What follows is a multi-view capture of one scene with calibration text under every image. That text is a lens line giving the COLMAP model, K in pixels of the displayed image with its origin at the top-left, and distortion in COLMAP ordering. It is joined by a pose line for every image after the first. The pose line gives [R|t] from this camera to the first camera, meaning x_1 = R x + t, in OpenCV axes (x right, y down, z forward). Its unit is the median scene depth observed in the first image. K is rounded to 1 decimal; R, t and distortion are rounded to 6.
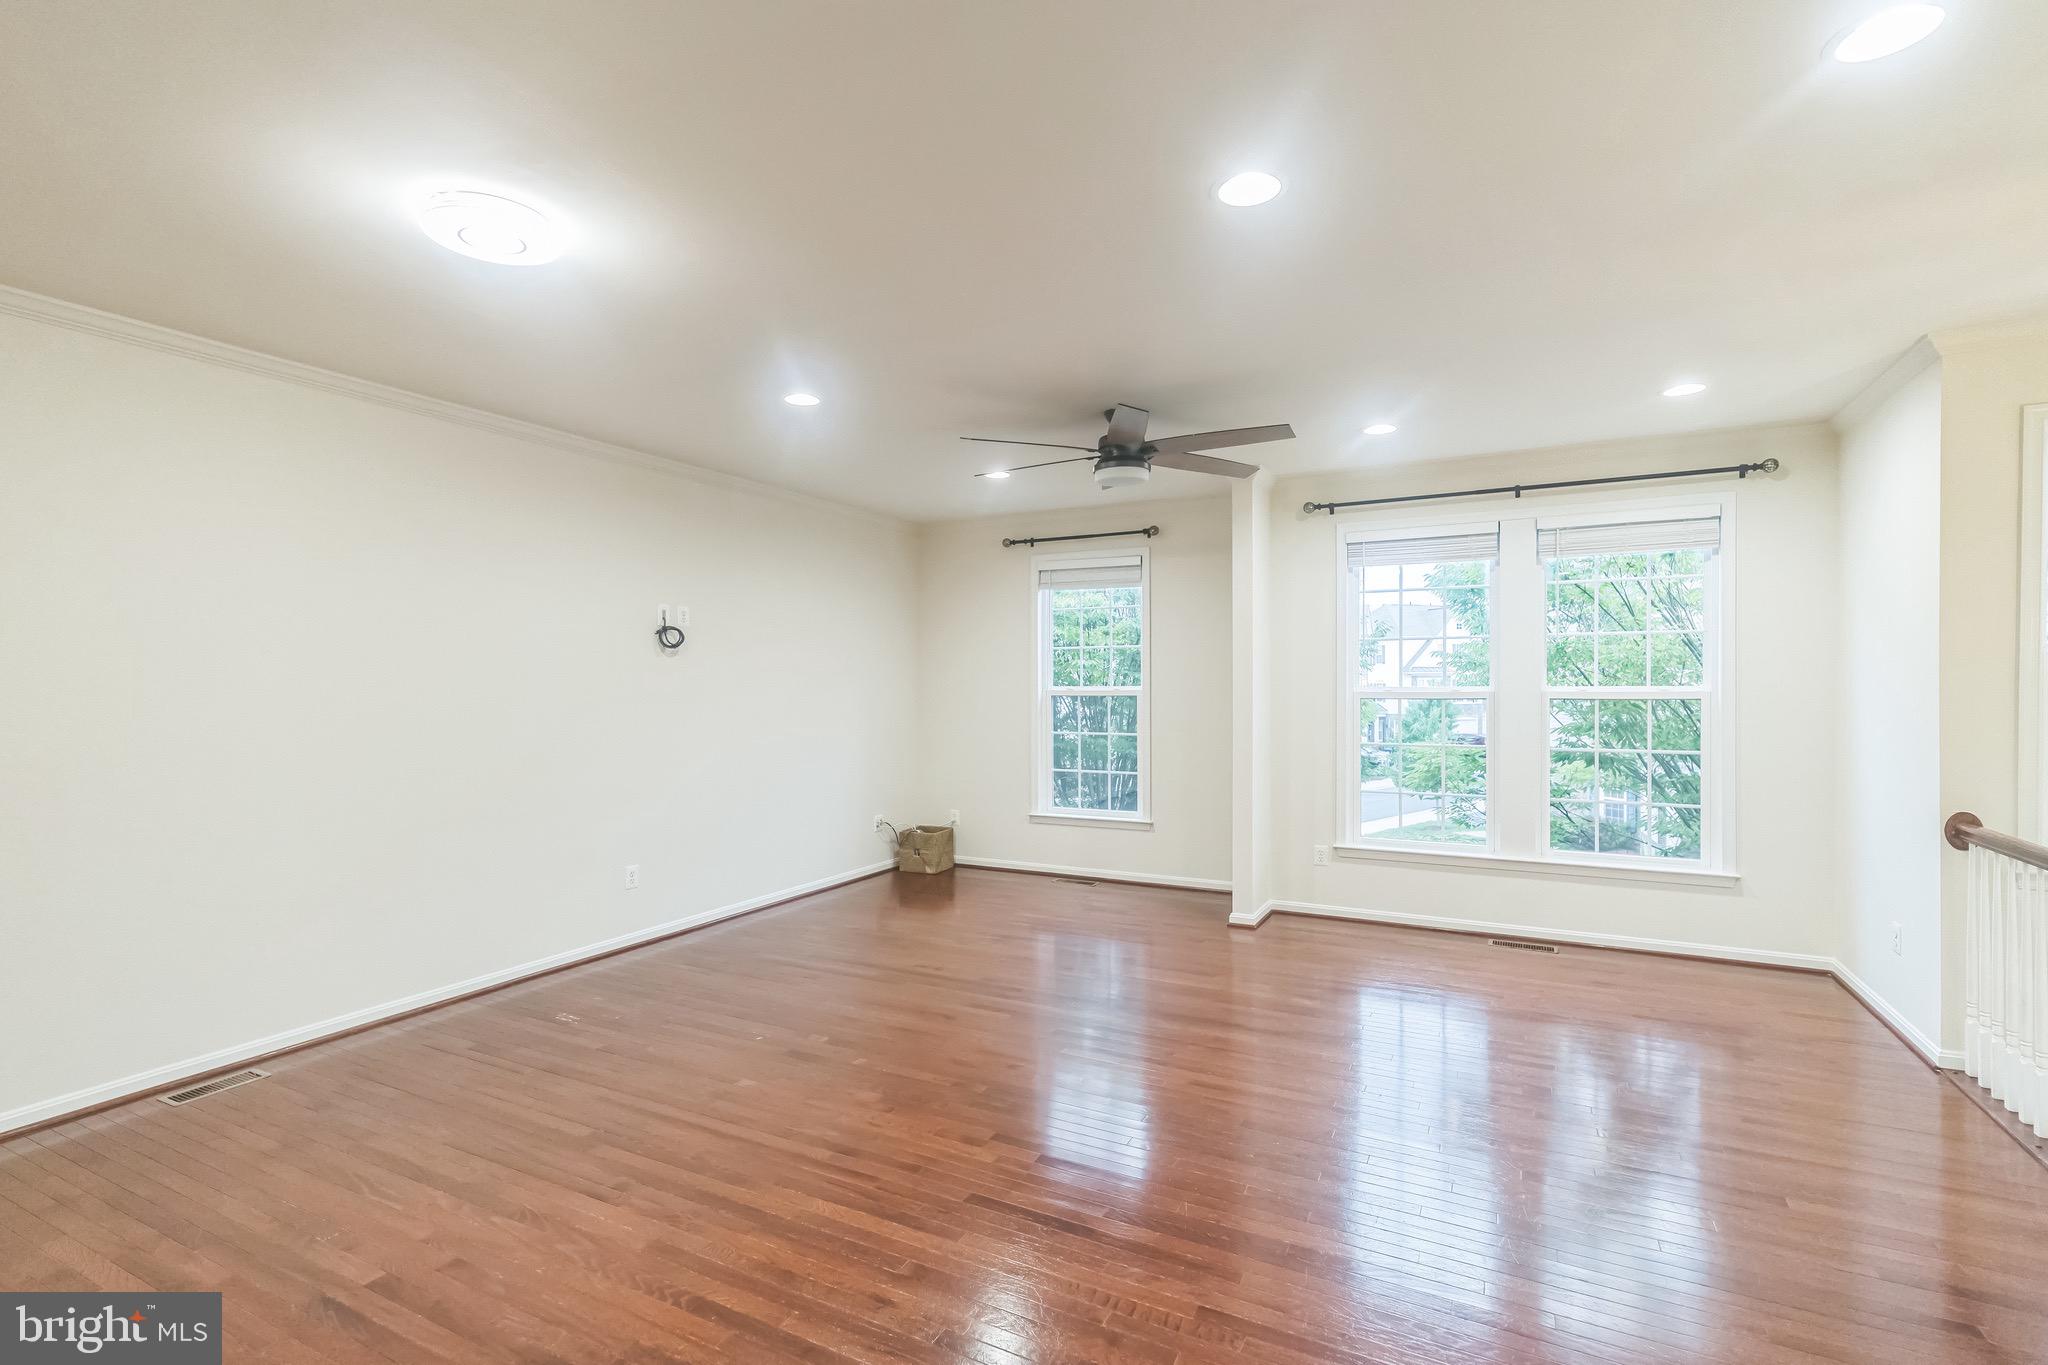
lens RADIAL K [[923.8, 0, 992.4], [0, 923.8, 685.4], [0, 0, 1]] dist [0.011505, -0.001317]
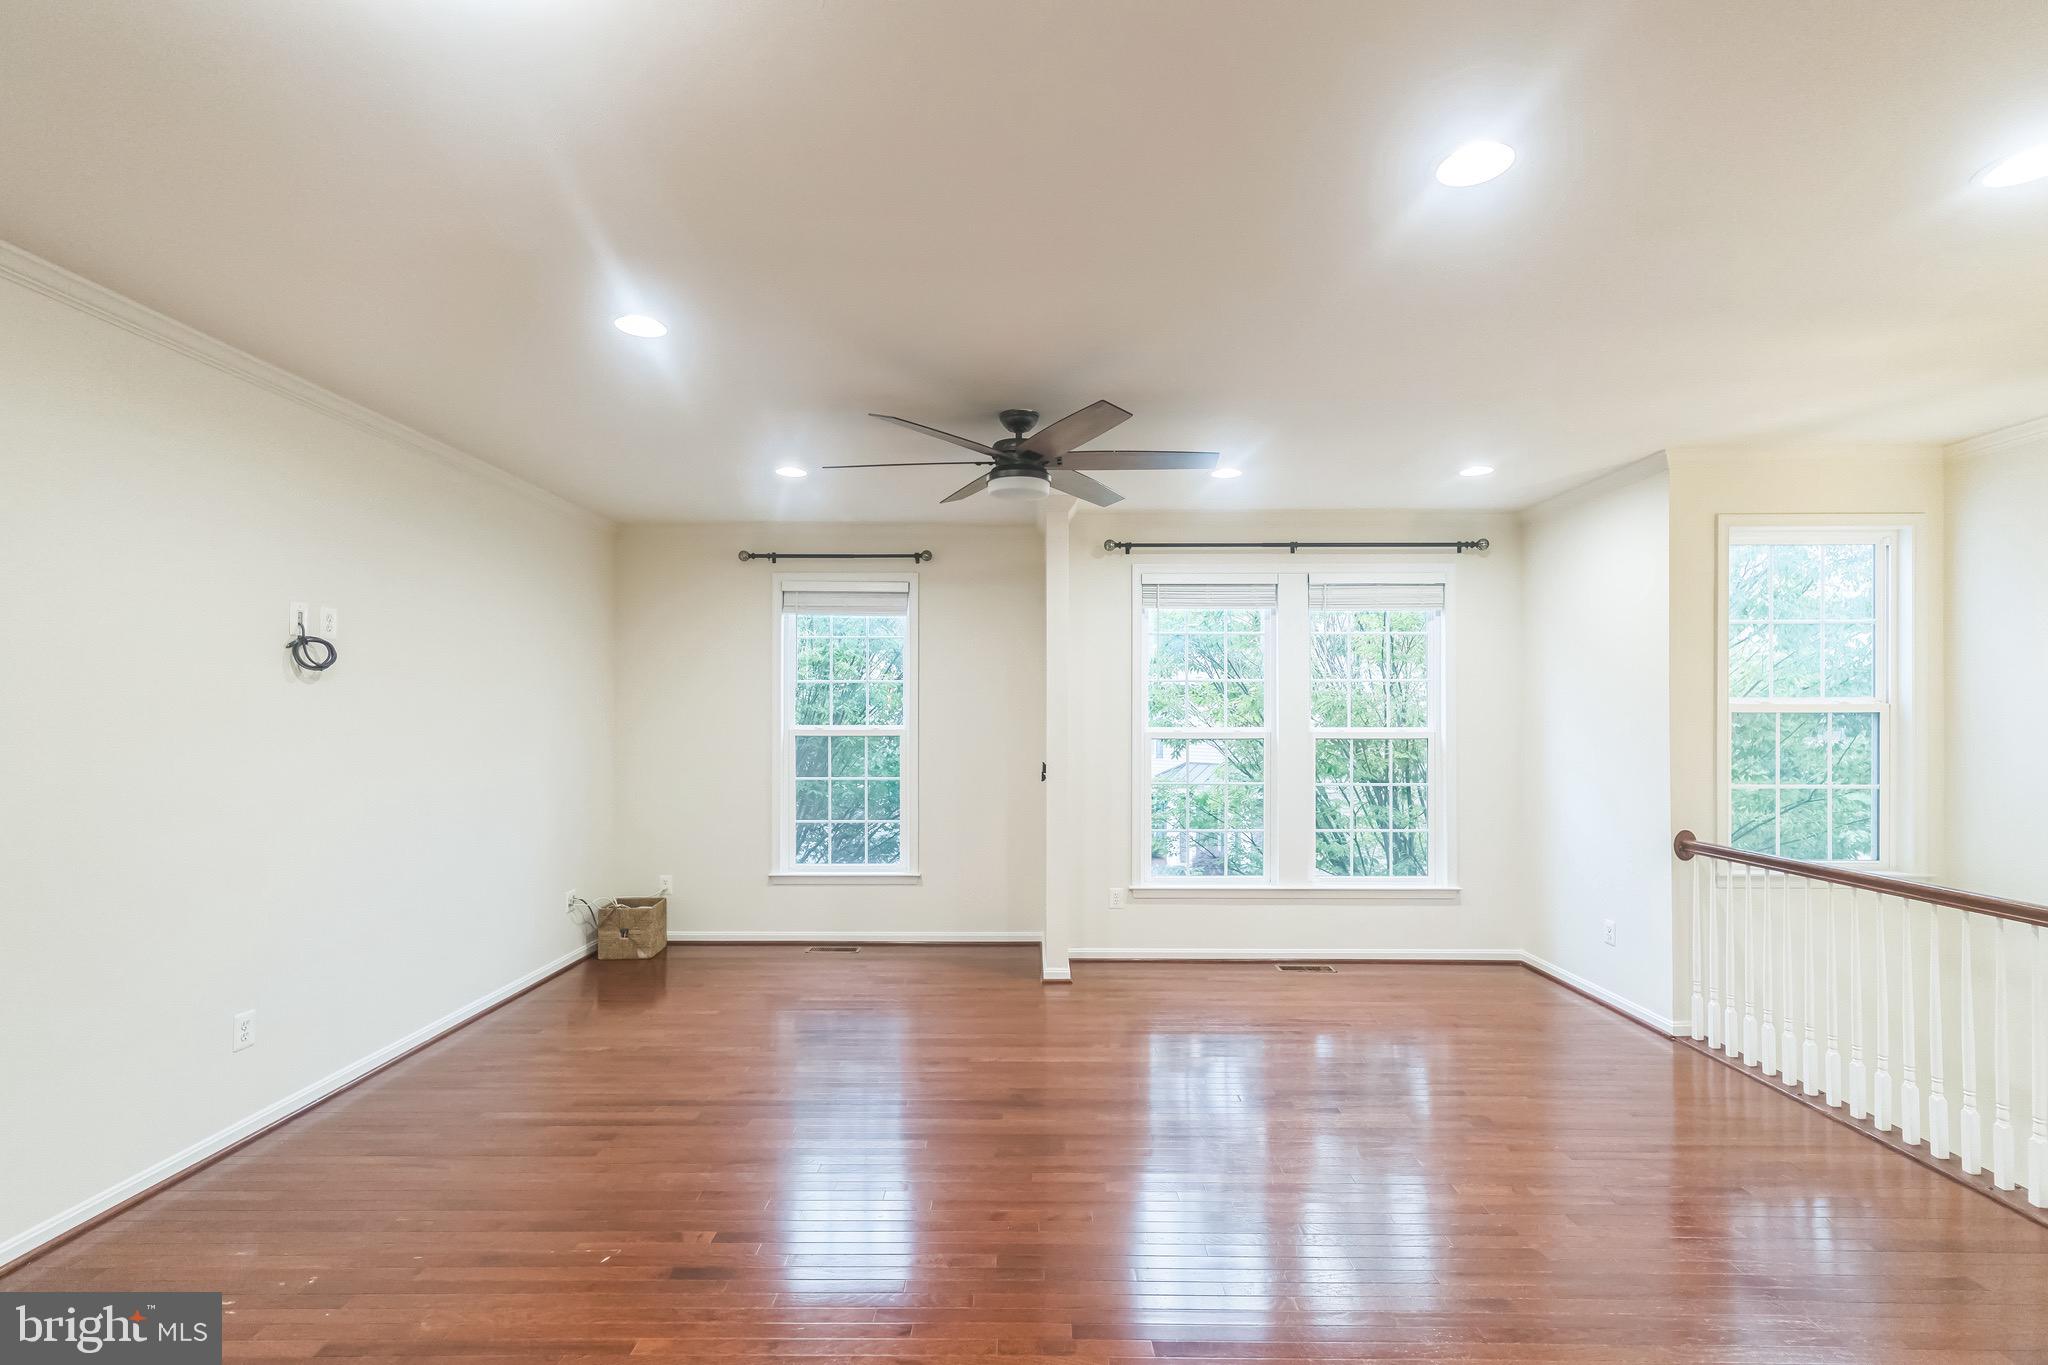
lens RADIAL K [[923.8, 0, 1006.7], [0, 923.8, 698.2], [0, 0, 1]] dist [0.011505, -0.001317]
pose [[0.887452, 0.013394, 0.460705, -0.210887], [-0.003303, 0.999737, -0.022703, -0.006361], [-0.460888, 0.018626, 0.887263, 0.180929]]
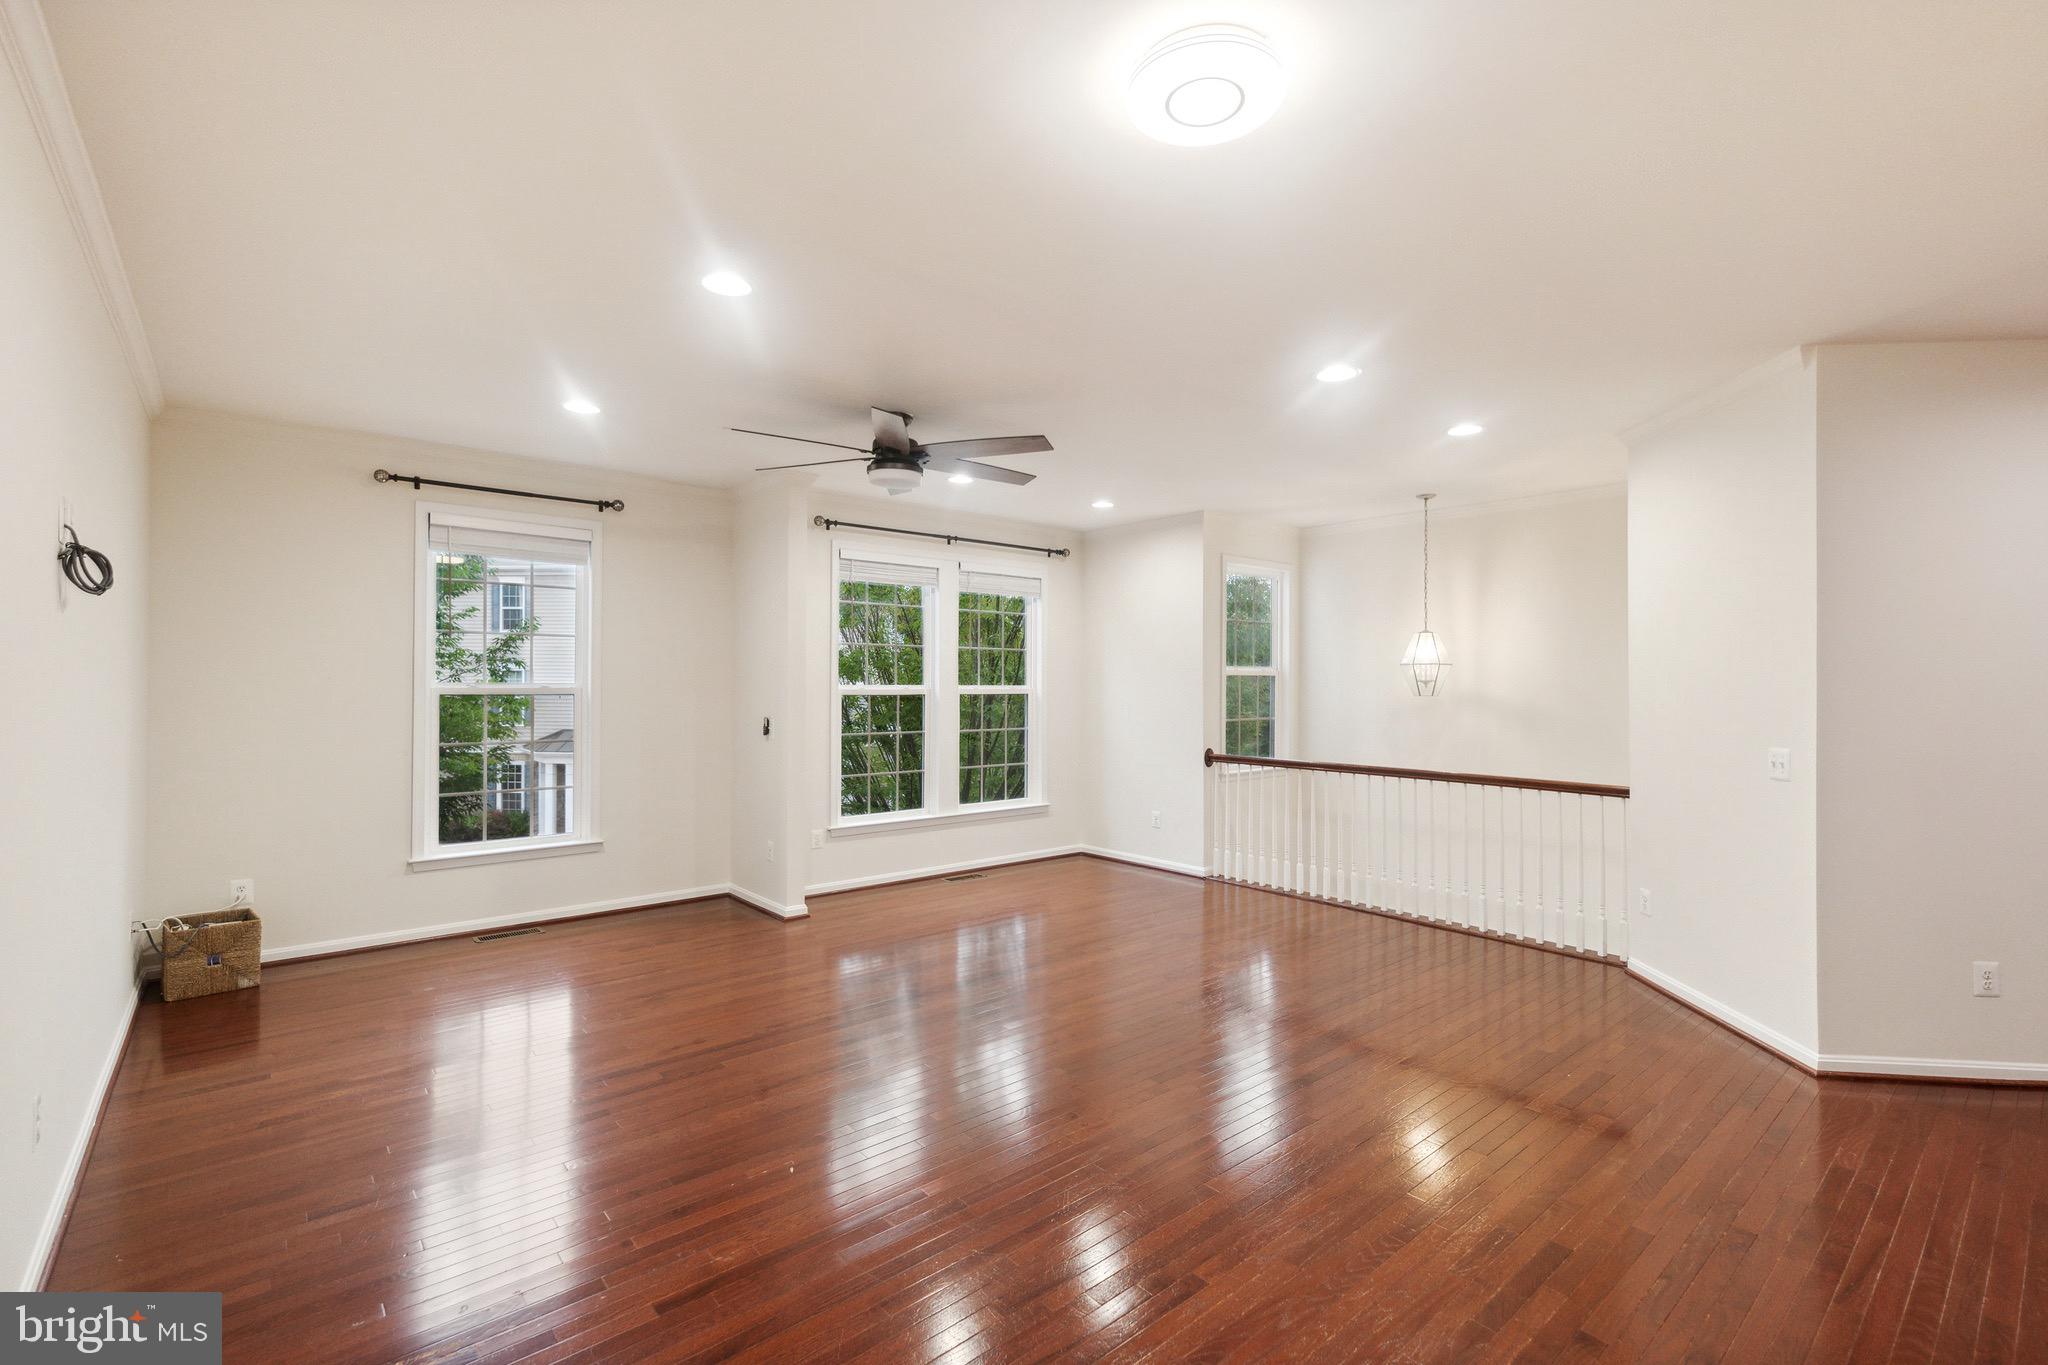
lens RADIAL K [[923.8, 0, 990.2], [0, 923.8, 674.7], [0, 0, 1]] dist [0.011505, -0.001317]
pose [[0.372009, 0.014113, 0.928122, -0.600054], [-0.006815, 0.999899, -0.012472, 0.001505], [-0.928204, -0.001686, 0.372067, 0.413615]]
